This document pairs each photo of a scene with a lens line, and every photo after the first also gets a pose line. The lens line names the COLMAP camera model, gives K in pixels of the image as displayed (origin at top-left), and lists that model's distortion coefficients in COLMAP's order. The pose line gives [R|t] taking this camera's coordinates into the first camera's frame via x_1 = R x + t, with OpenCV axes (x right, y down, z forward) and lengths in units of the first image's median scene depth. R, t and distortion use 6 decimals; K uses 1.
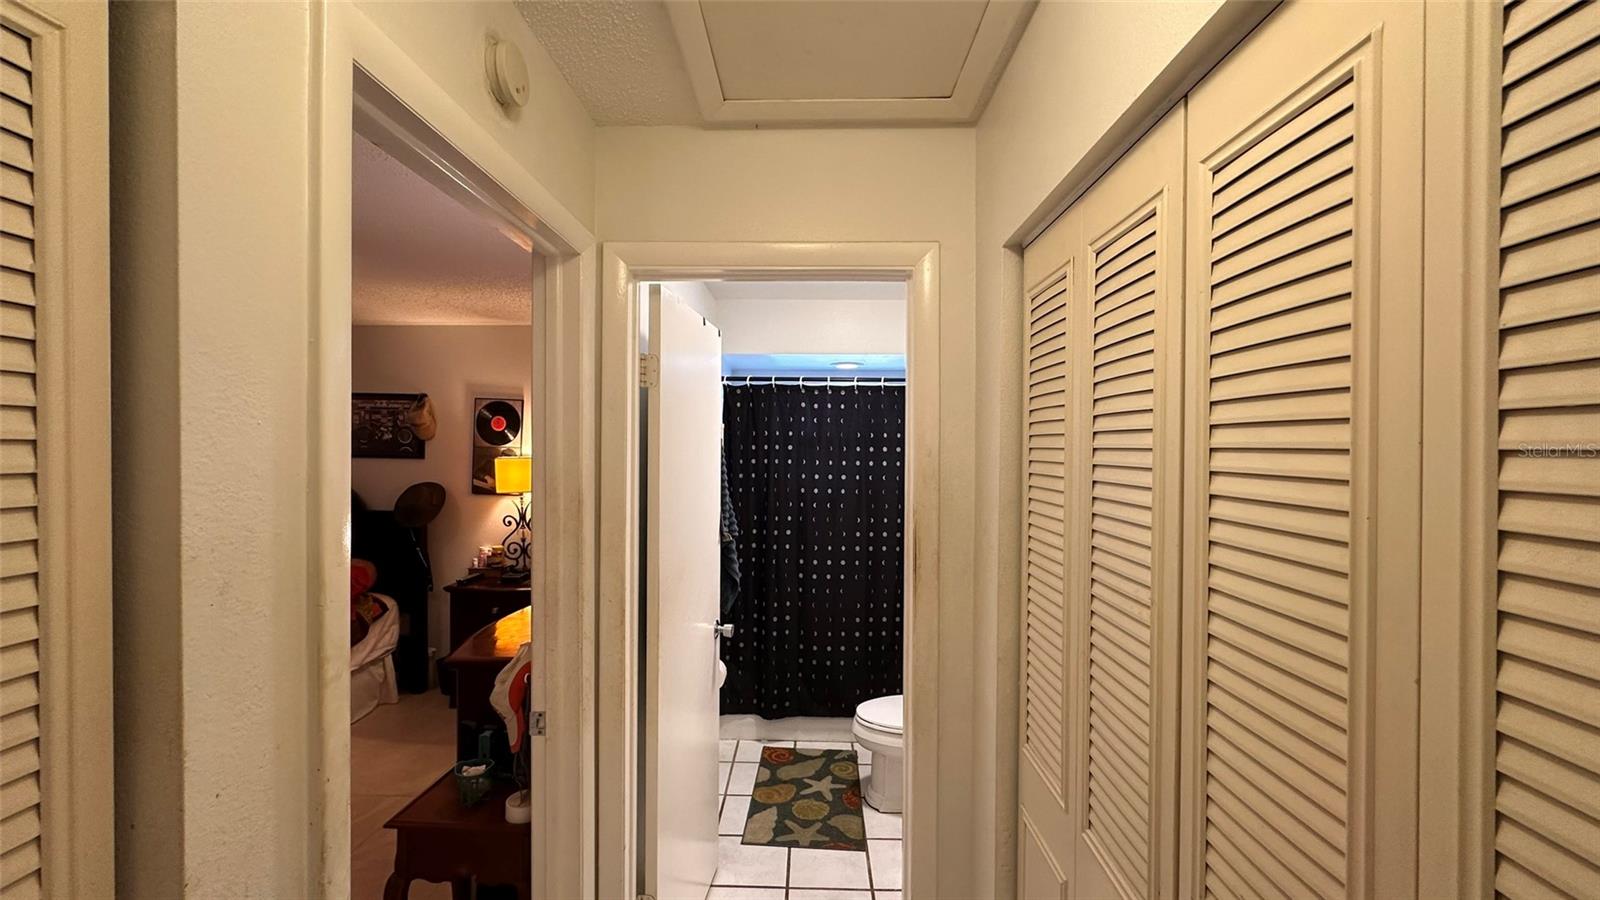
lens RADIAL K [[639.8, 0, 799.0], [0, 639.8, 451.5], [0, 0, 1]] dist [-0.005147, 0.001505]
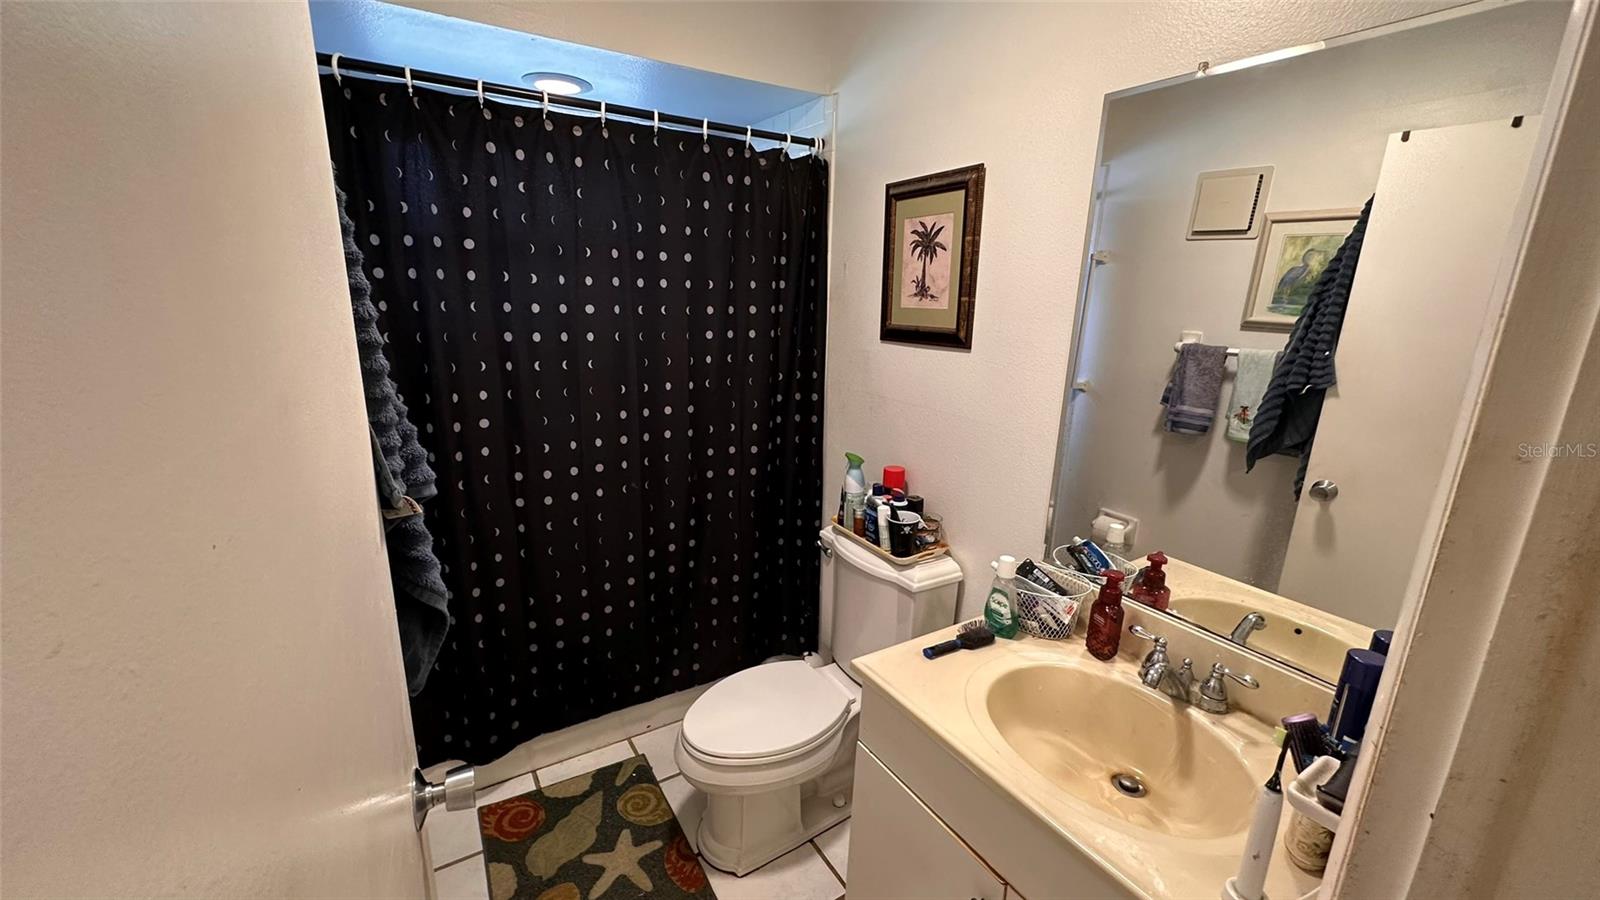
lens RADIAL K [[639.8, 0, 800.2], [0, 639.8, 450.8], [0, 0, 1]] dist [-0.005147, 0.001505]
pose [[0.833184, -0.122222, 0.539320, -0.087957], [-0.019867, 0.968024, 0.250068, 0.019565], [-0.552639, -0.219067, 0.804114, 0.494660]]
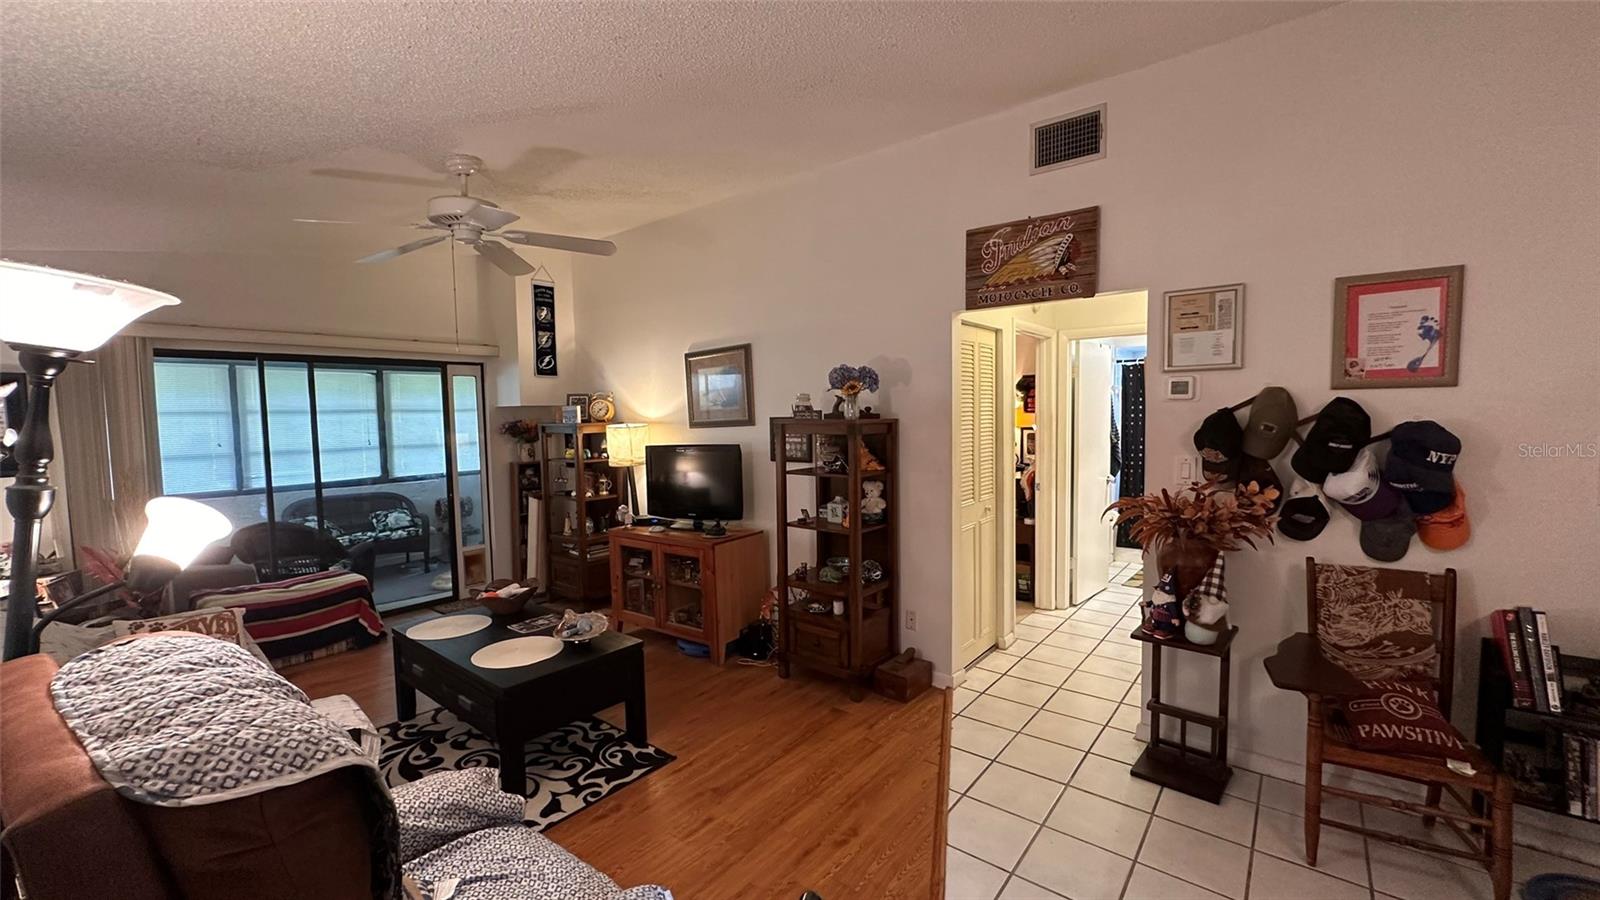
lens RADIAL K [[639.8, 0, 799.0], [0, 639.8, 451.2], [0, 0, 1]] dist [-0.005147, 0.001505]
pose [[0.794923, 0.017782, -0.606449, 0.271544], [0.018860, 0.998363, 0.053995, 0.024491], [0.606417, -0.054359, 0.793287, -1.055089]]
